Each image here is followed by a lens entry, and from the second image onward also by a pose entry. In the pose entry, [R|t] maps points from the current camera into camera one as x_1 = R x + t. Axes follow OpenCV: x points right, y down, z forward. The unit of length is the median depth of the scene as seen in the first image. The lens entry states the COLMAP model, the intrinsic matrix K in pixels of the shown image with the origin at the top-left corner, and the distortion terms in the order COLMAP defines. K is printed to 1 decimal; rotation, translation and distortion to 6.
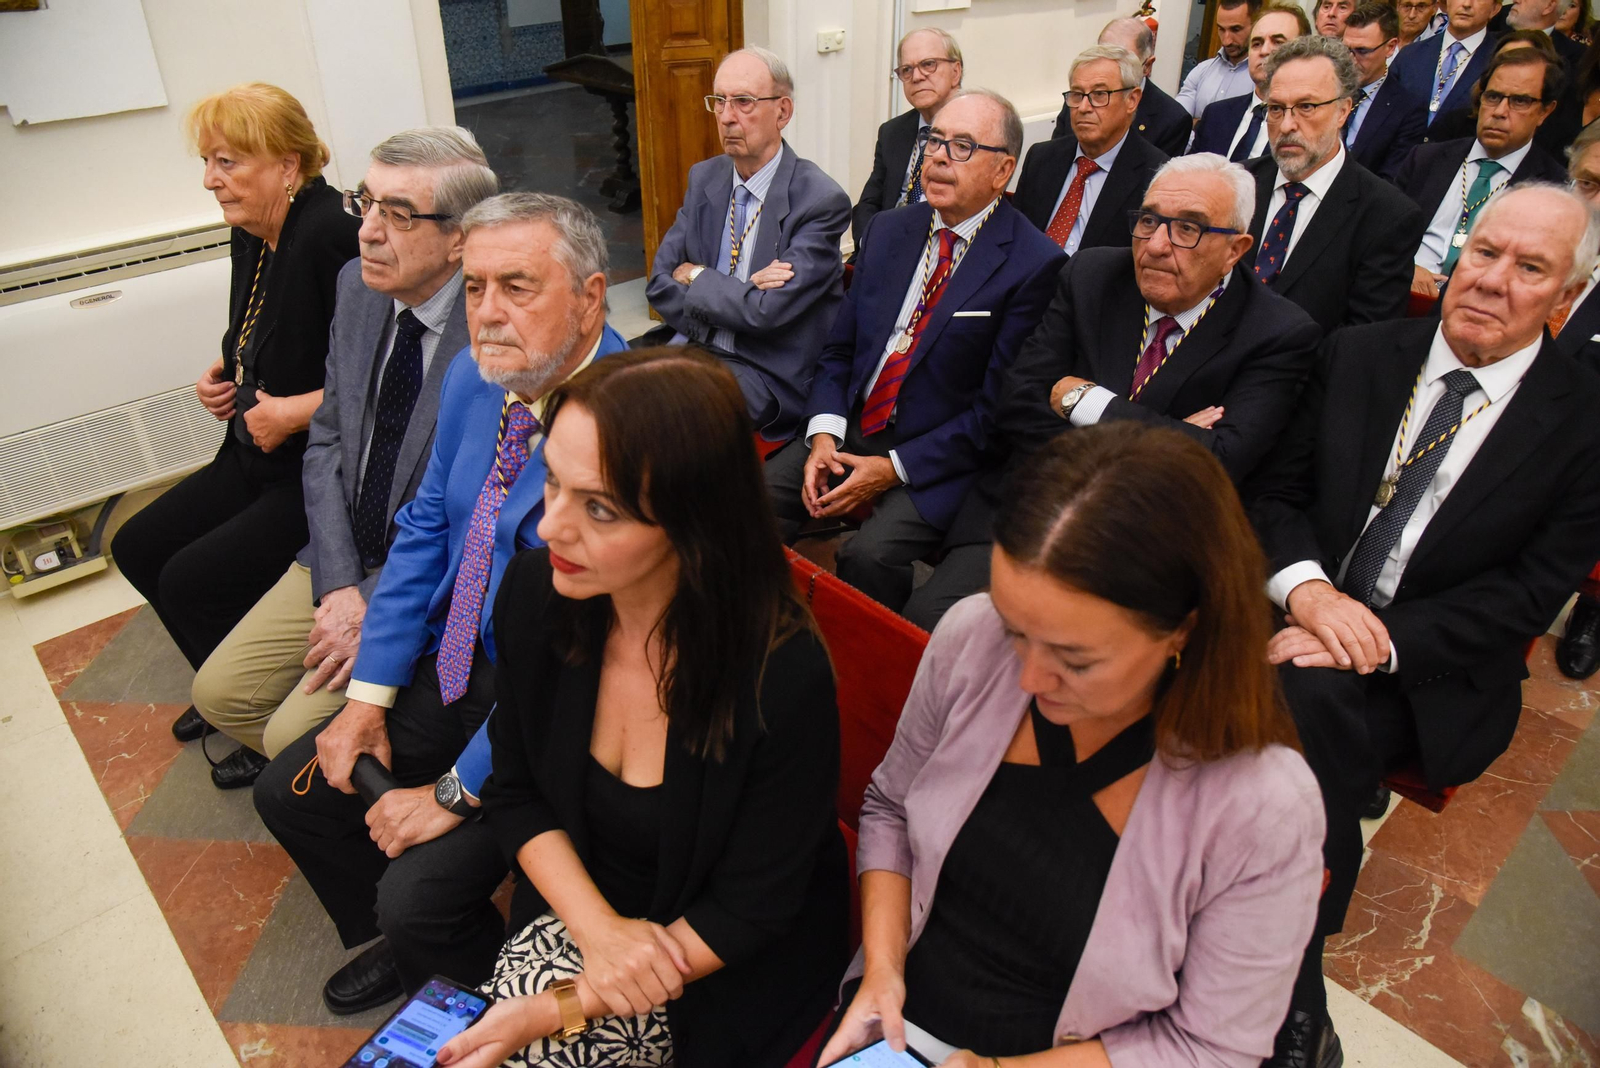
lens RADIAL K [[1095.6, 0, 800.0], [0, 1095.6, 534.0], [0, 0, 1]] dist [-0.114037, 0.057483]
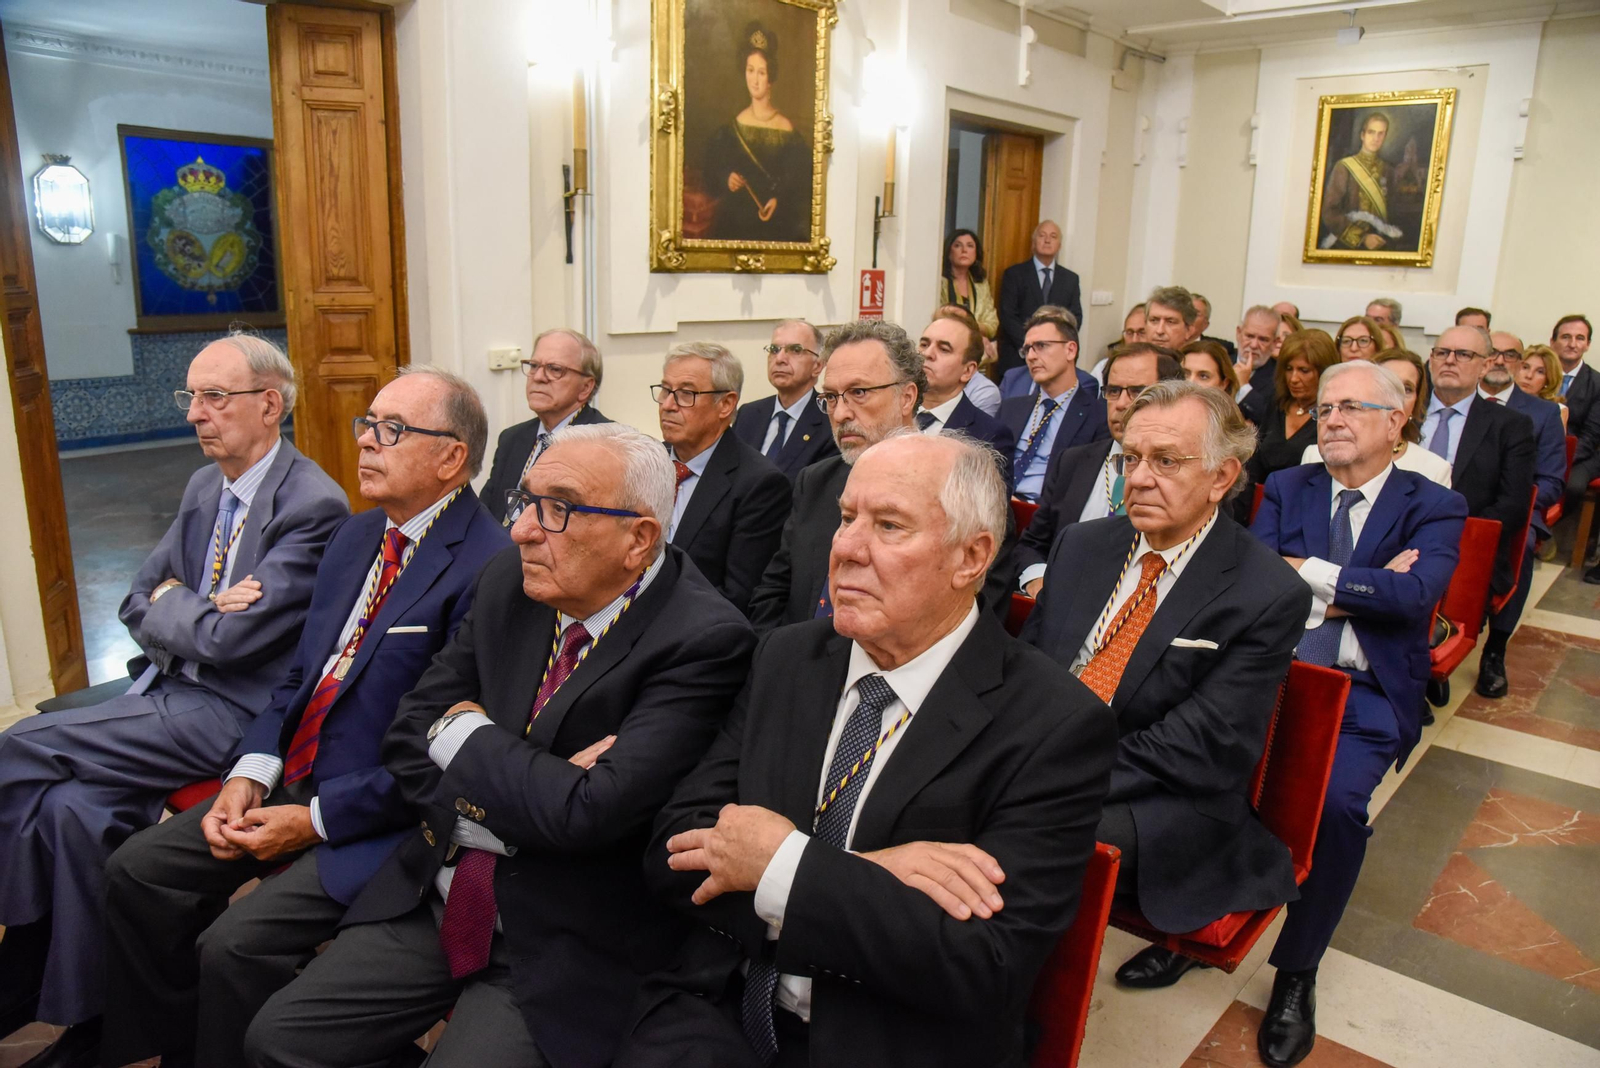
lens RADIAL K [[1141.6, 0, 812.8], [0, 1141.6, 542.7], [0, 0, 1]] dist [-0.122835, 0.071995]
pose [[0.993896, 0.004023, 0.110250, 0.353695], [0.029251, 0.953959, -0.298507, -0.004656], [-0.106375, 0.299910, 0.948018, 0.152116]]
